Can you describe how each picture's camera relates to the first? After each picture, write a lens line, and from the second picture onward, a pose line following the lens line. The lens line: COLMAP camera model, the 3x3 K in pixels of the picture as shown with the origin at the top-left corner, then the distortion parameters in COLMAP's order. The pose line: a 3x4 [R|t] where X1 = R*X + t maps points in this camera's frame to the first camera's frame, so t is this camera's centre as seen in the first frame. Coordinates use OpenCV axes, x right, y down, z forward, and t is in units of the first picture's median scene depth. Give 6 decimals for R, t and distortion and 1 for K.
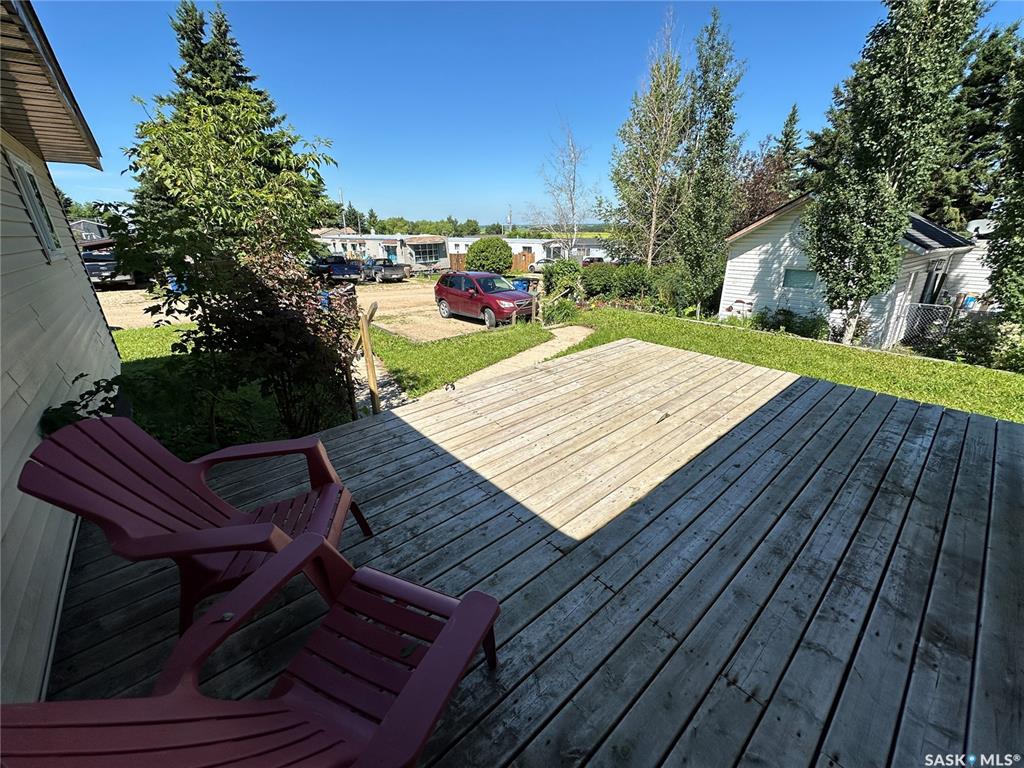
lens RADIAL K [[408.4, 0, 511.2], [0, 408.4, 384.0], [0, 0, 1]] dist [-0.003384, 0.000382]
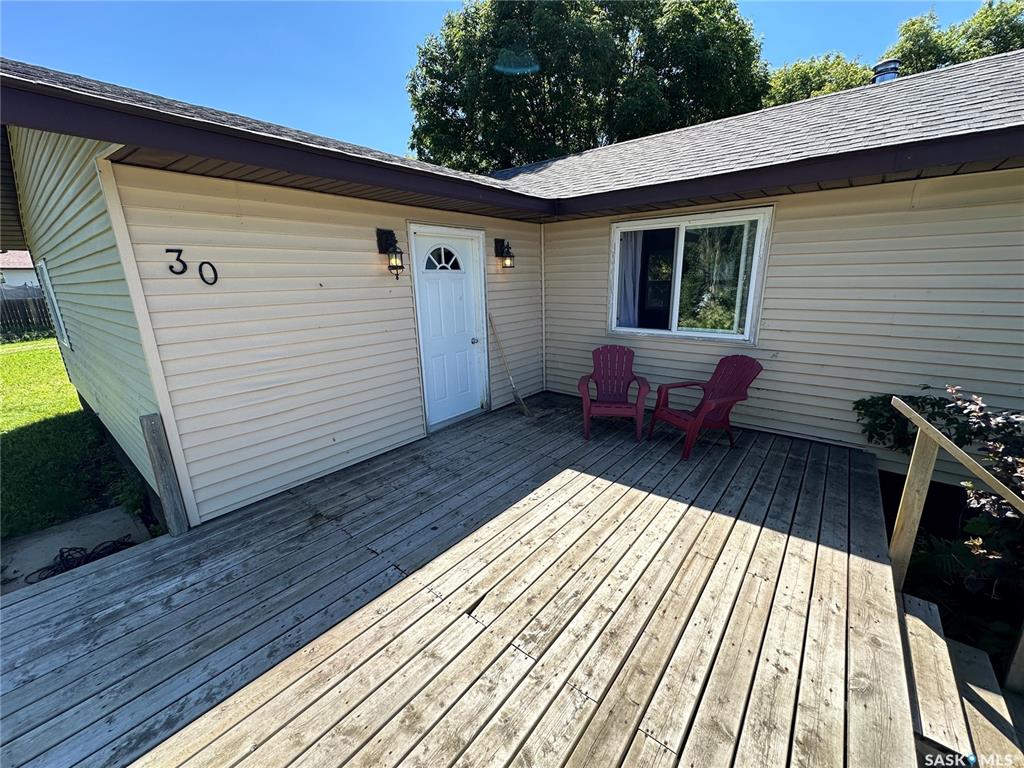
lens RADIAL K [[408.4, 0, 511.2], [0, 408.4, 384.0], [0, 0, 1]] dist [-0.003384, 0.000382]
pose [[-0.985014, 0.075767, -0.154943, 0.502772], [-0.028448, 0.814670, 0.579226, -0.711026], [0.170114, 0.574954, -0.800306, 1.675192]]
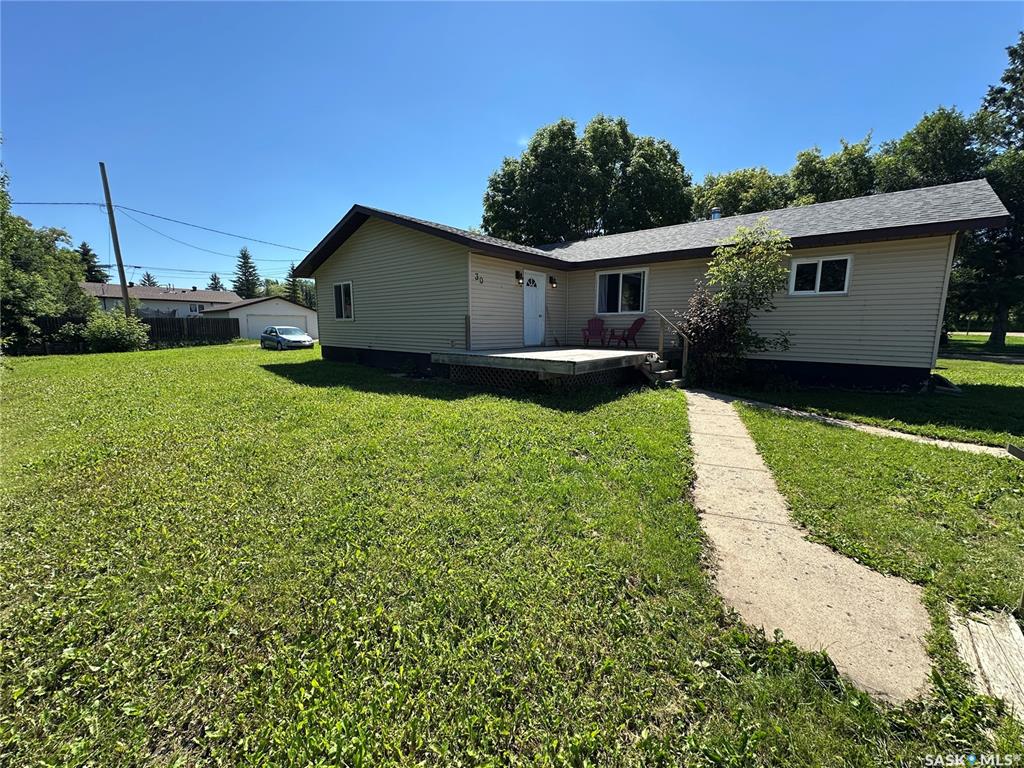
lens RADIAL K [[408.4, 0, 511.2], [0, 408.4, 384.0], [0, 0, 1]] dist [-0.003384, 0.000382]
pose [[-0.988565, 0.030380, -0.147705, 1.356928], [-0.044548, 0.876947, 0.478517, -1.283026], [0.144067, 0.479625, -0.865566, 4.251097]]
